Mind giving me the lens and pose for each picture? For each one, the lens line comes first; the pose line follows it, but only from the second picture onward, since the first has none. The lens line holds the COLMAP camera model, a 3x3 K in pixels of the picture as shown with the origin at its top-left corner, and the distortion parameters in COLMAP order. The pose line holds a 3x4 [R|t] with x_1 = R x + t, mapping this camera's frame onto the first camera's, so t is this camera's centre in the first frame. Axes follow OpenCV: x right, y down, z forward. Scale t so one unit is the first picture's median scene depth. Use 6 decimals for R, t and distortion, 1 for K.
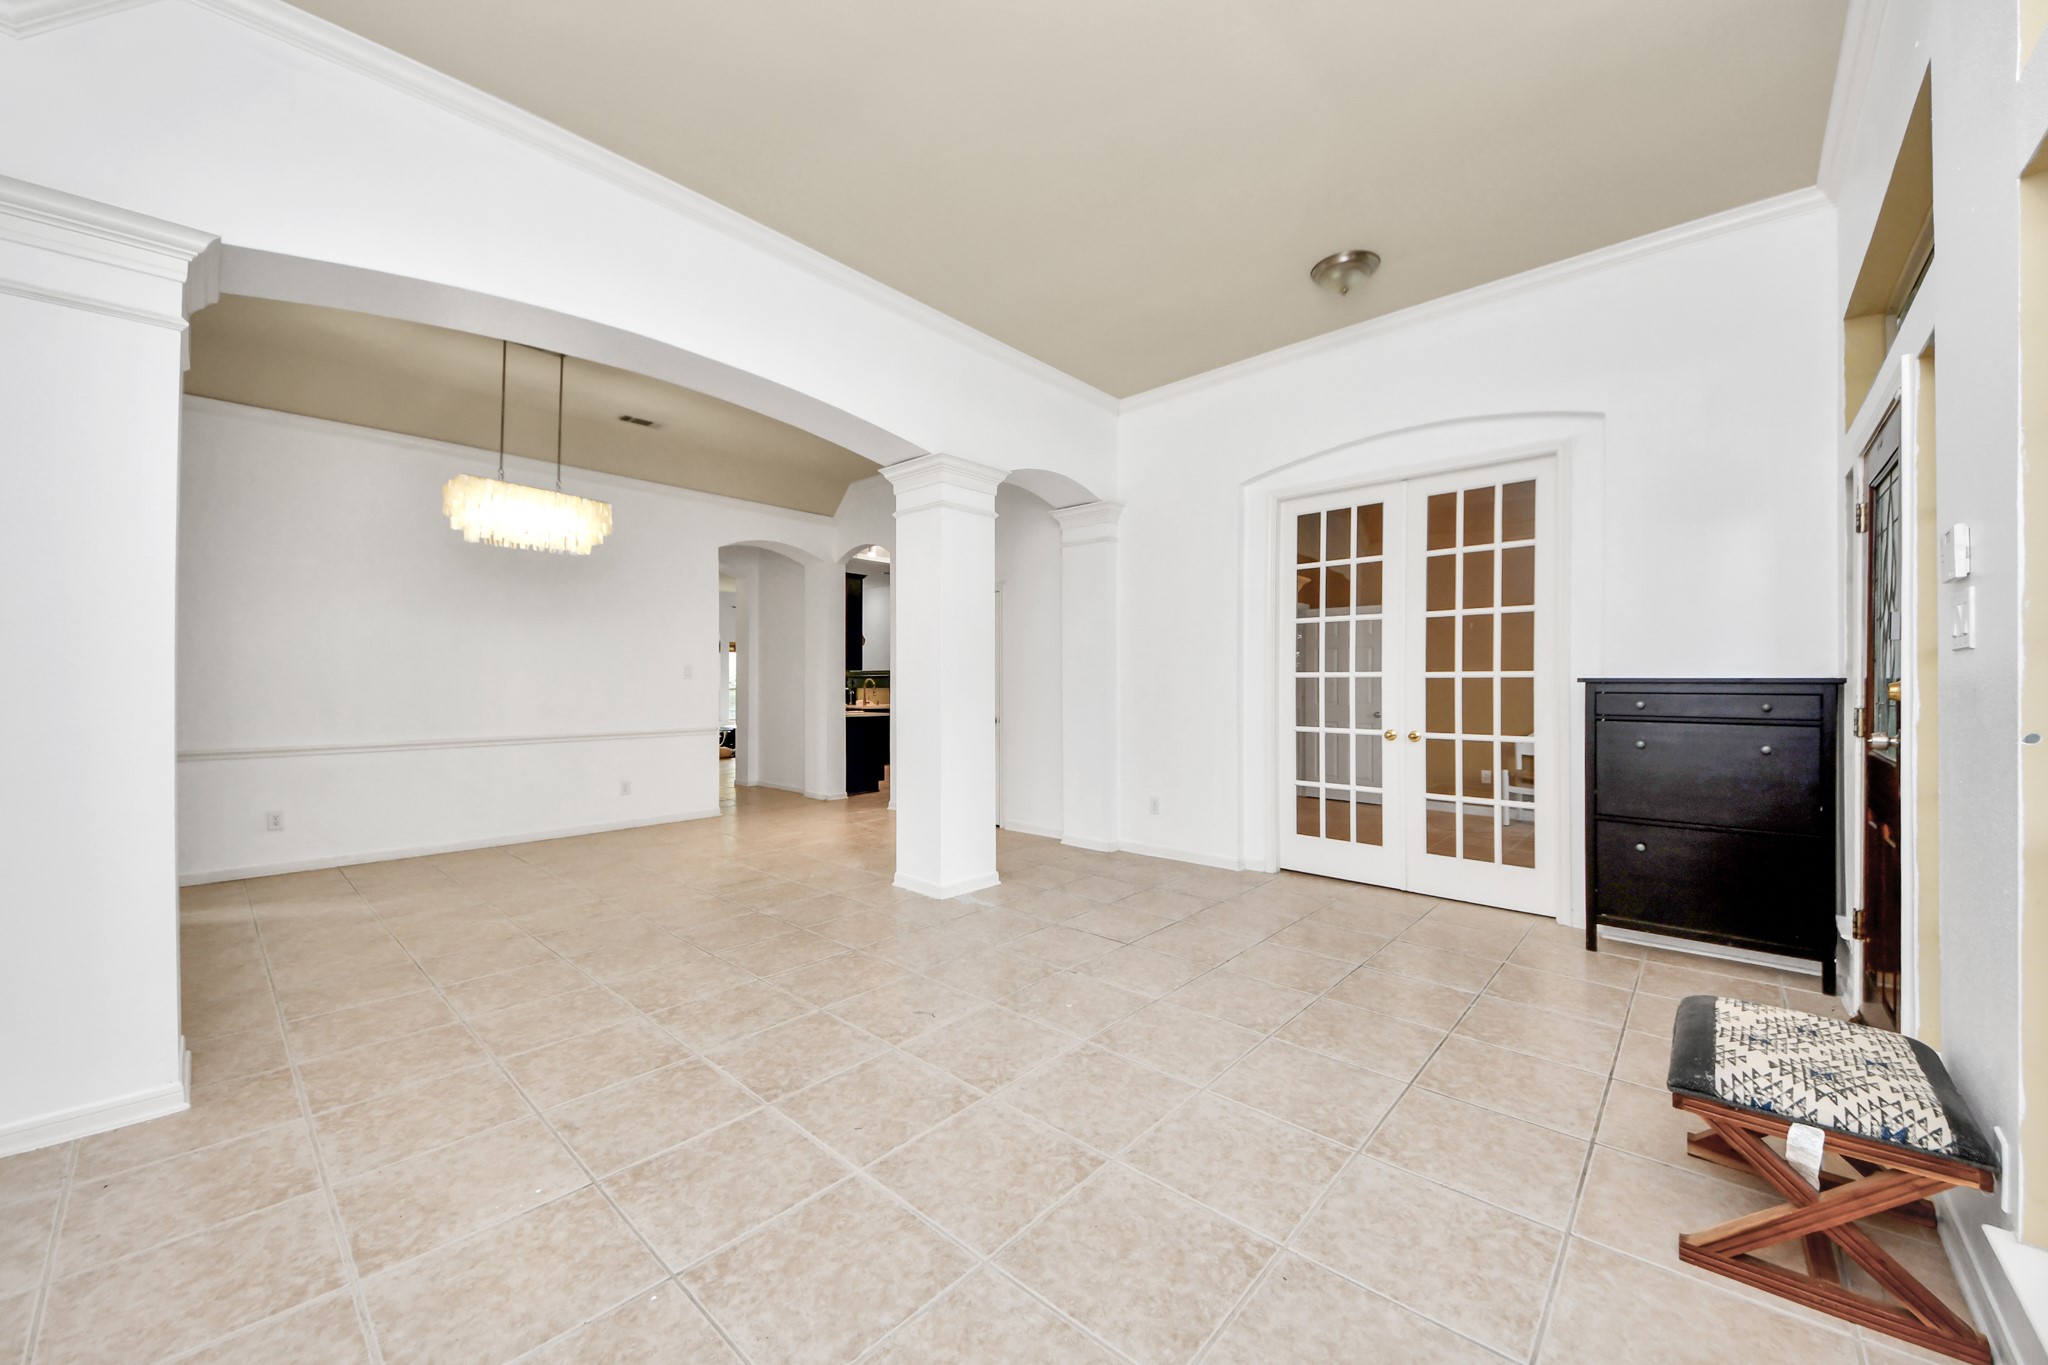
lens RADIAL K [[746.7, 0, 1014.2], [0, 746.7, 678.7], [0, 0, 1]] dist [0.092938, -0.038103]
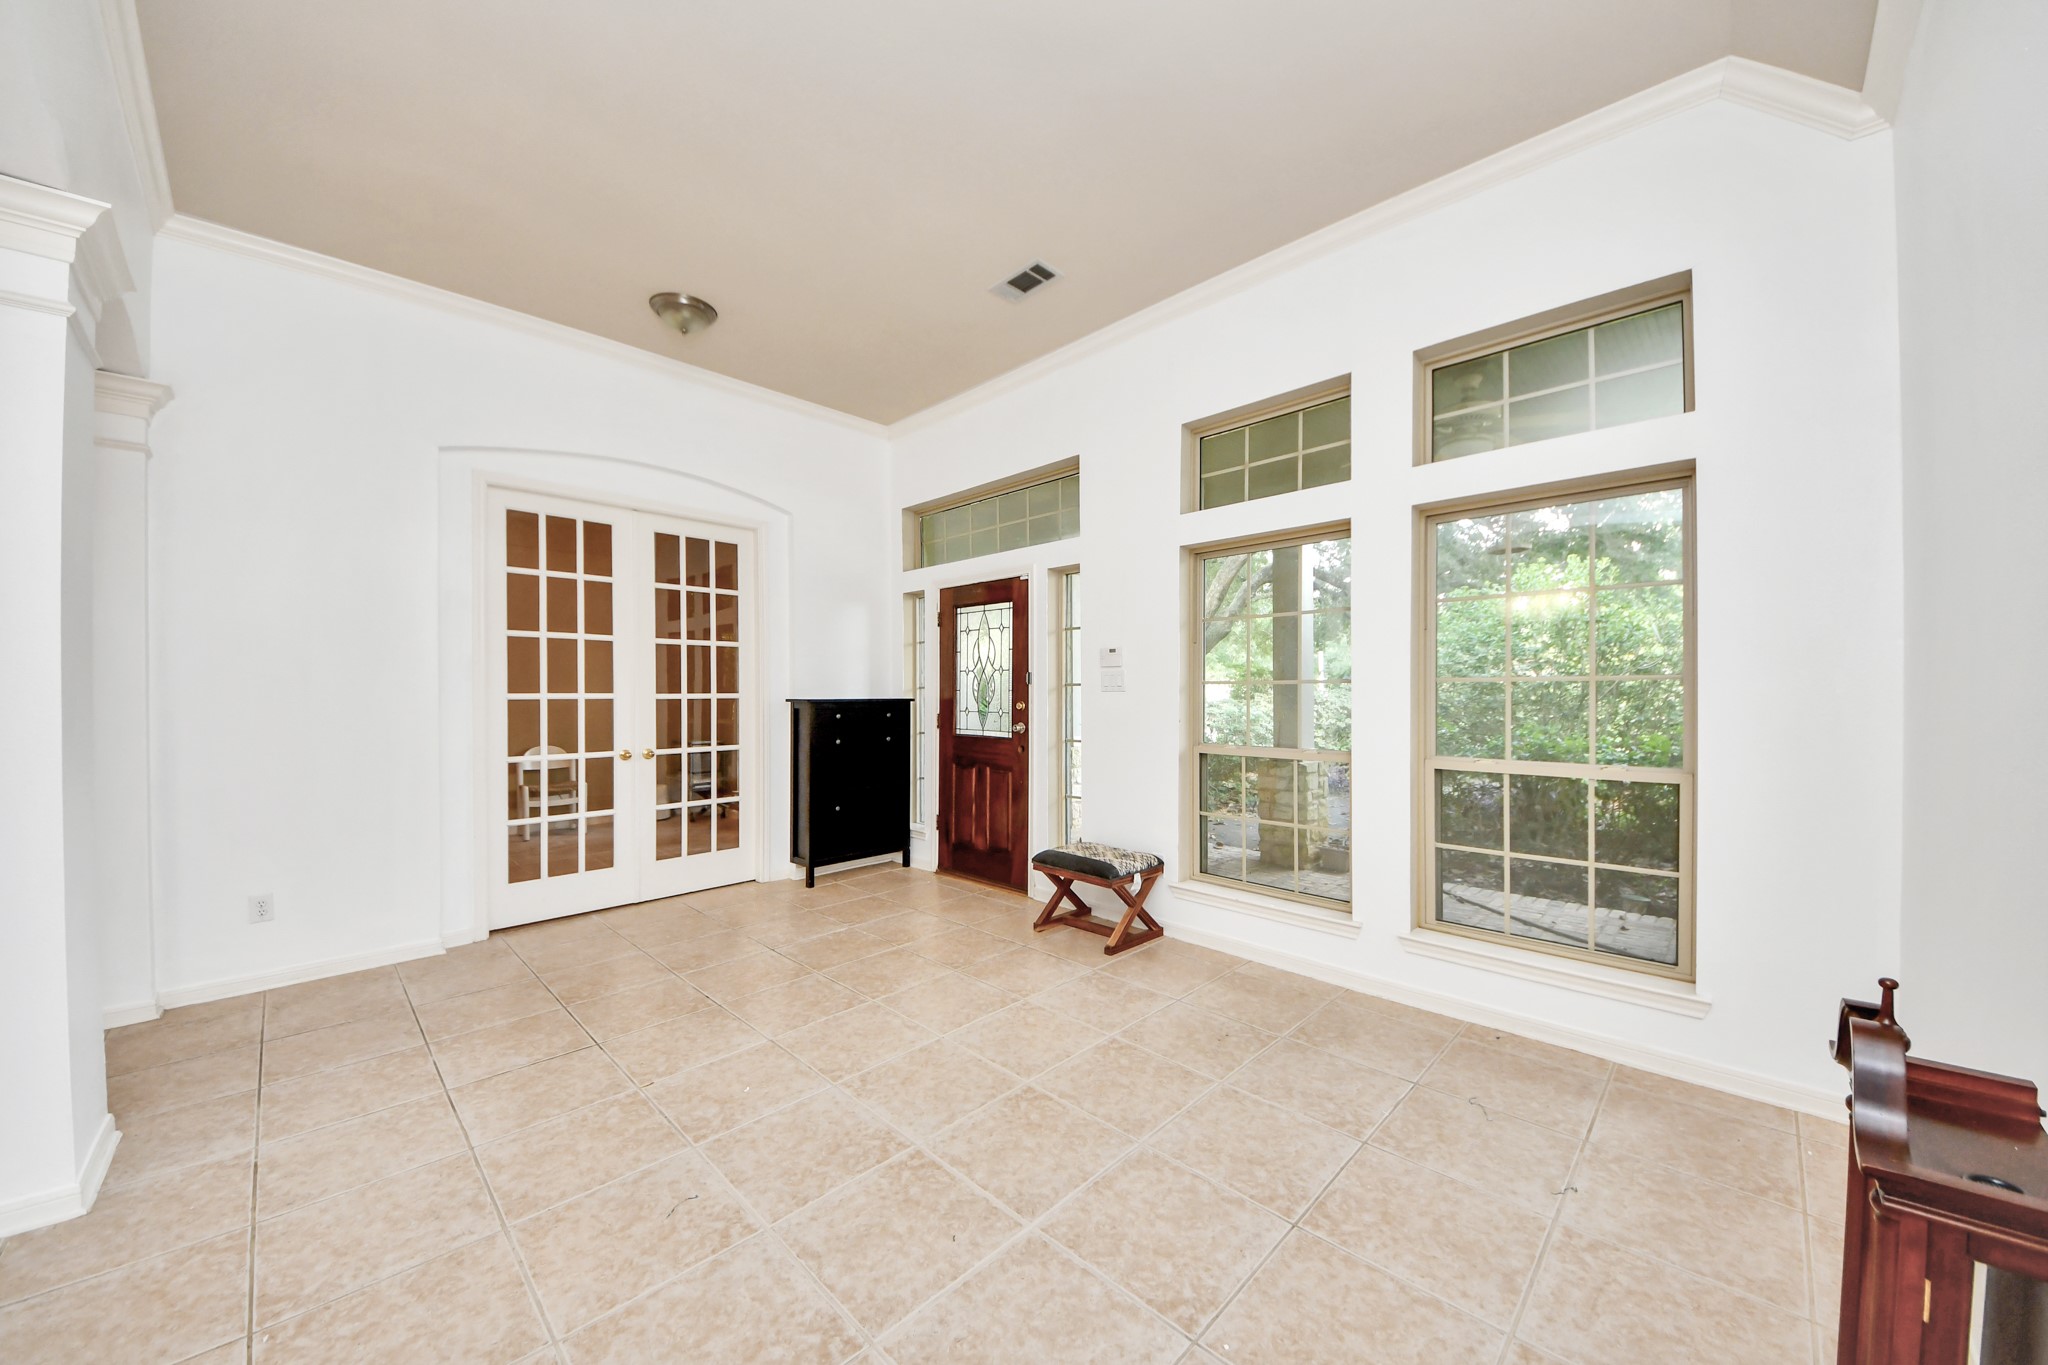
lens RADIAL K [[741.9, 0, 1035.2], [0, 741.9, 696.2], [0, 0, 1]] dist [0.001696, -0.008511]
pose [[0.023122, 0.000131, 0.999733, -0.568048], [0.004384, 0.999990, -0.000232, -0.003248], [-0.999723, 0.004388, 0.023121, 0.501881]]
